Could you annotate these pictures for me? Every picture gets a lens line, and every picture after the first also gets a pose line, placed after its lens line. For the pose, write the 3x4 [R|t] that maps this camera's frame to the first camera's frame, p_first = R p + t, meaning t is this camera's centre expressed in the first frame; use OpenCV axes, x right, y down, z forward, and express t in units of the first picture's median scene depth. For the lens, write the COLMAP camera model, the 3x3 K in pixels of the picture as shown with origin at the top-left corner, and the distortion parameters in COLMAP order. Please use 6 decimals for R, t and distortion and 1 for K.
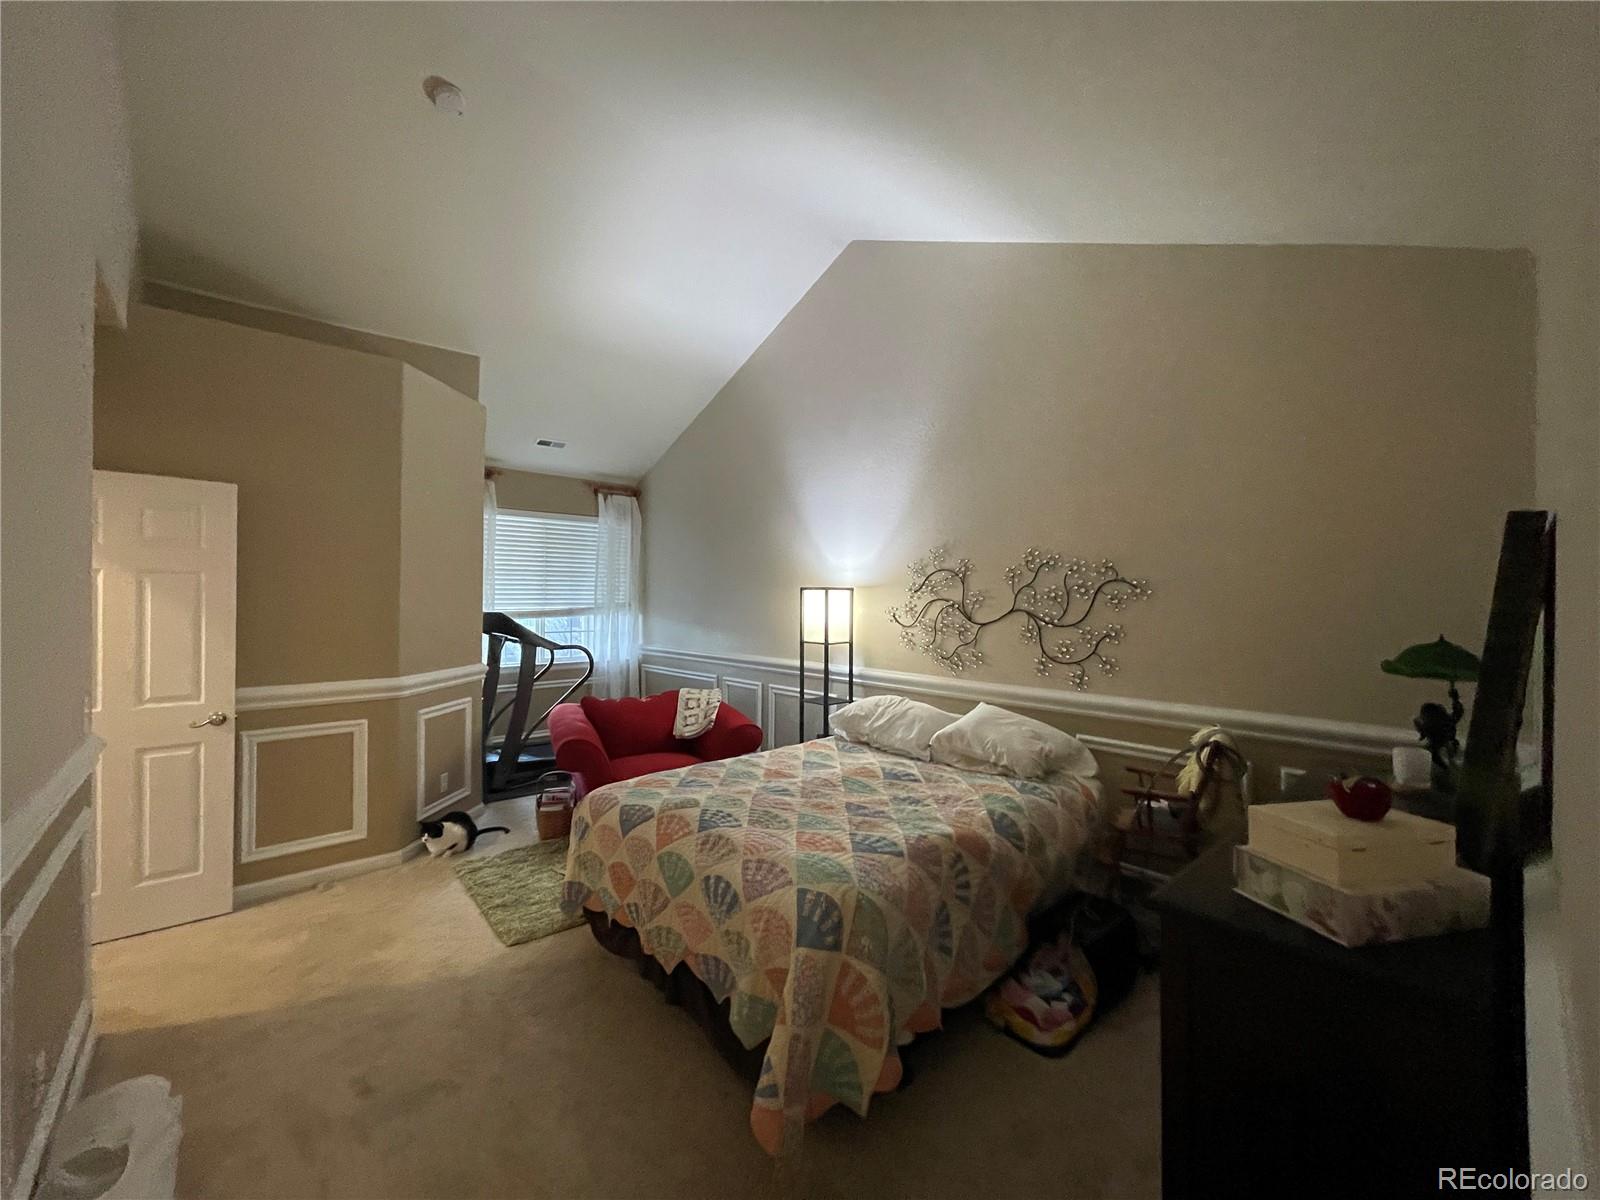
lens RADIAL K [[638.7, 0, 800.5], [0, 638.7, 600.1], [0, 0, 1]] dist [-0.003493, 0.000263]
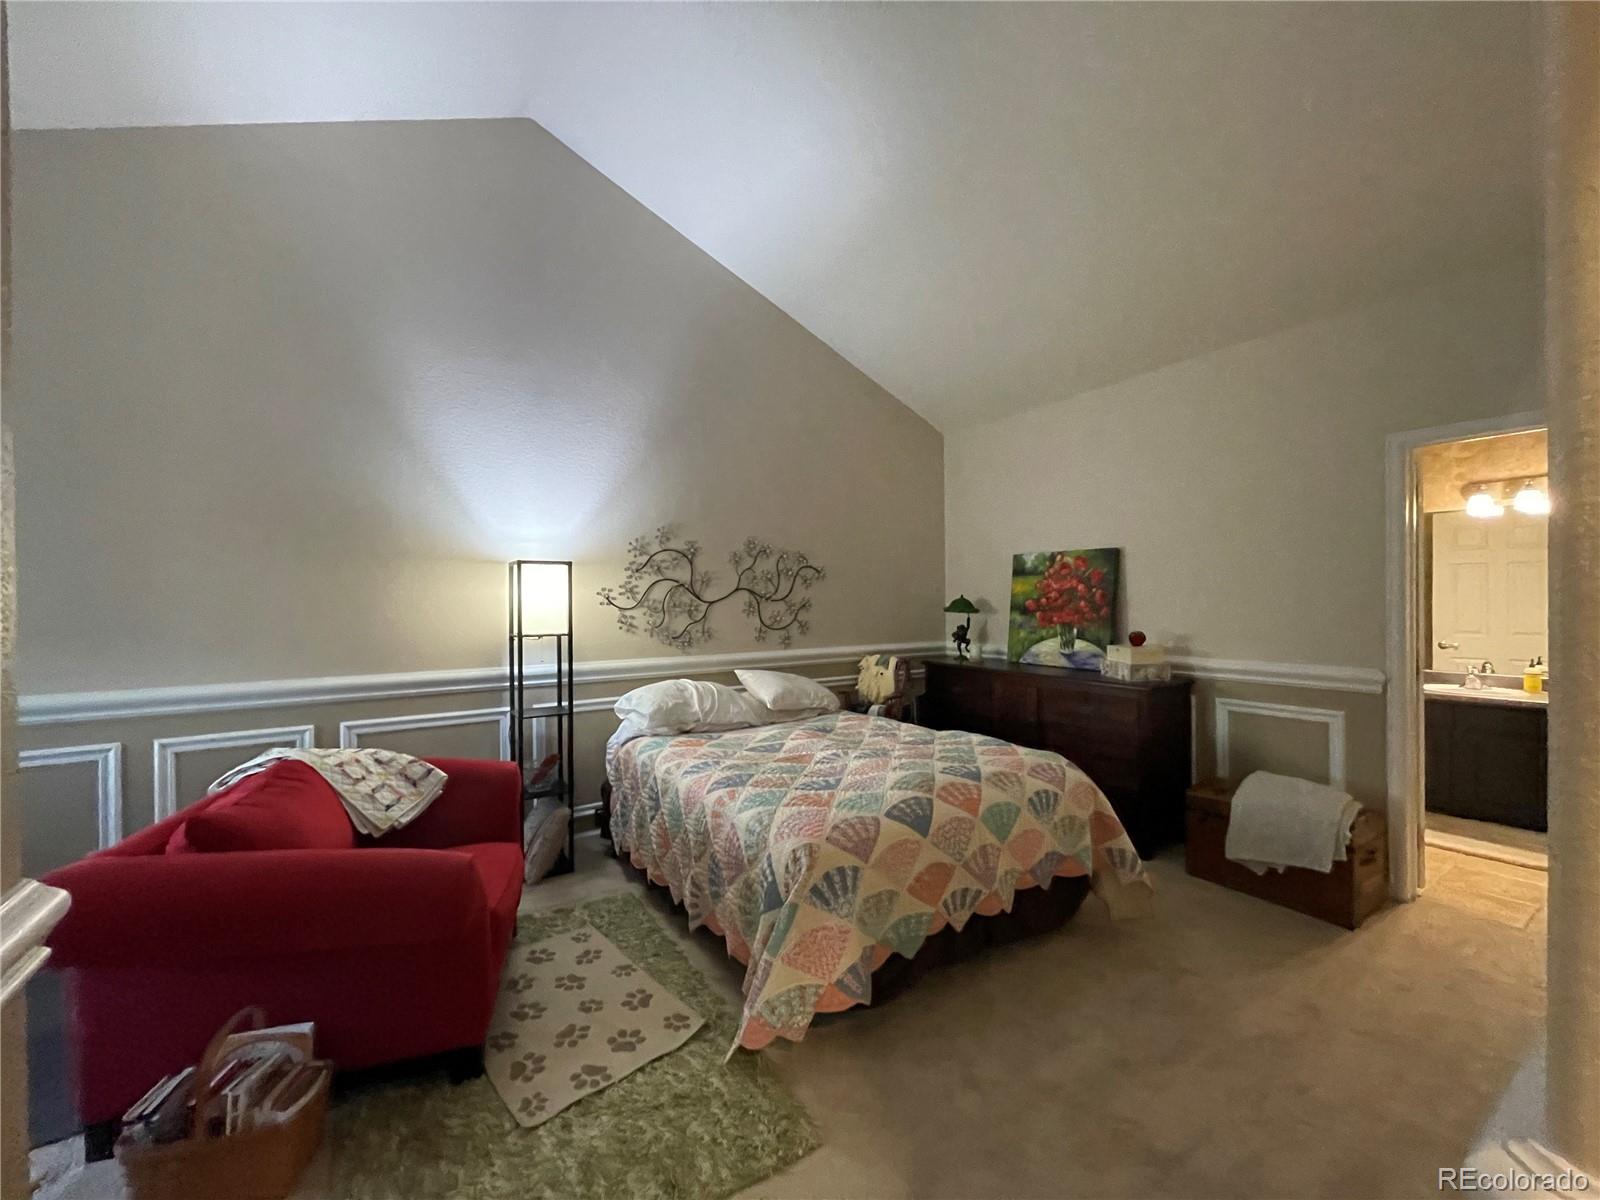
lens RADIAL K [[638.7, 0, 799.4], [0, 638.7, 593.4], [0, 0, 1]] dist [-0.003493, 0.000263]
pose [[0.172299, -0.002771, 0.985041, -0.746010], [0.013931, 0.999903, 0.000376, 0.023908], [-0.984946, 0.013658, 0.172321, 0.650891]]
